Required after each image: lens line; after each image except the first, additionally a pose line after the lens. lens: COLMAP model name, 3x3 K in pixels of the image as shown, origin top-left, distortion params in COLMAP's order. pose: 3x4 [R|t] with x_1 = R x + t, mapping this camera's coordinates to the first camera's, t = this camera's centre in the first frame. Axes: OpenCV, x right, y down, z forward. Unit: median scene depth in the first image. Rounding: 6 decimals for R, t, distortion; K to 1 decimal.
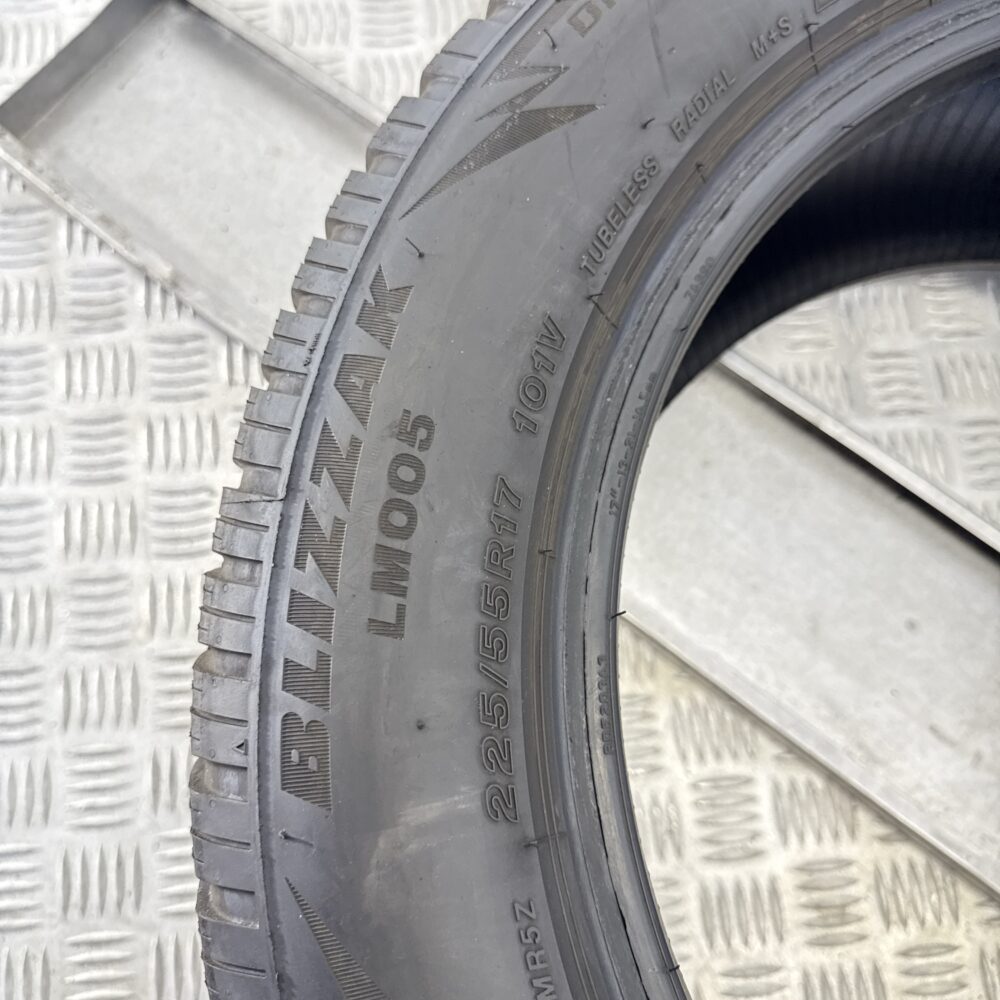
lens RADIAL K [[1065.9, 0, 505.4], [0, 1065.9, 470.6], [0, 0, 1]] dist [0.112519, -0.253153]
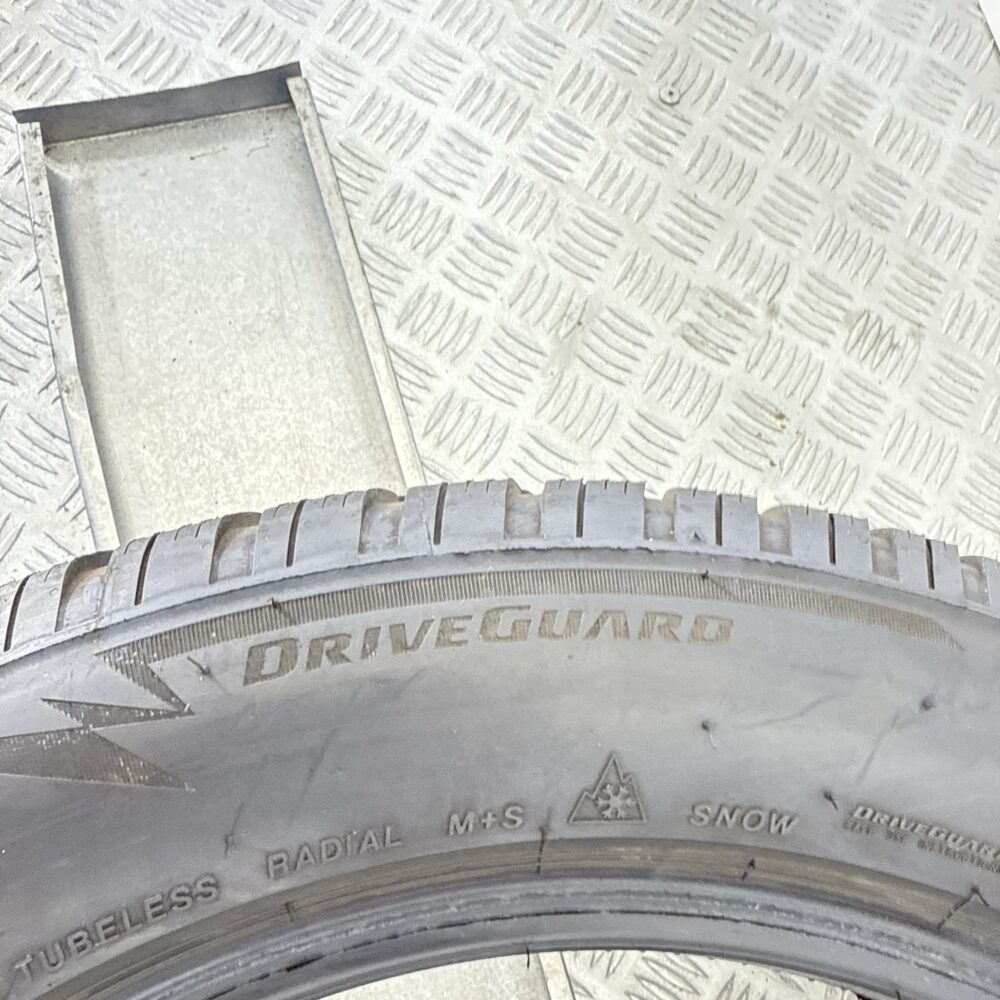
lens RADIAL K [[1090.1, 0, 500.0], [0, 1090.1, 500.0], [0, 0, 1]] dist [0.001846, -0.027350]
pose [[0.797698, 0.597517, -0.081555, 0.192482], [-0.598322, 0.801078, 0.016889, -0.611714], [0.075423, 0.035324, 0.996526, 0.278555]]
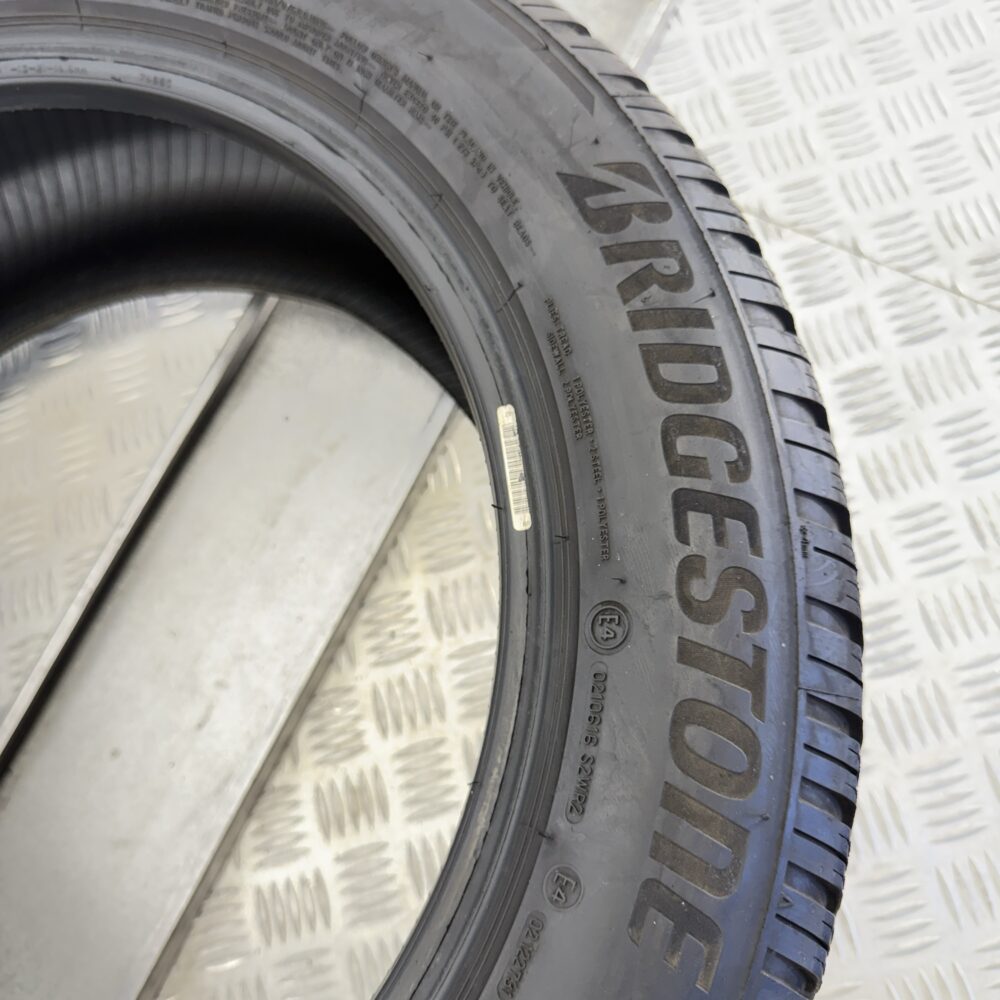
lens RADIAL K [[1065.9, 0, 505.4], [0, 1065.9, 470.6], [0, 0, 1]] dist [0.112519, -0.253153]
pose [[-0.186424, -0.945758, 0.266059, 0.507277], [0.972919, -0.140046, 0.183891, 0.673407], [-0.136656, 0.293136, 0.946254, -0.374545]]
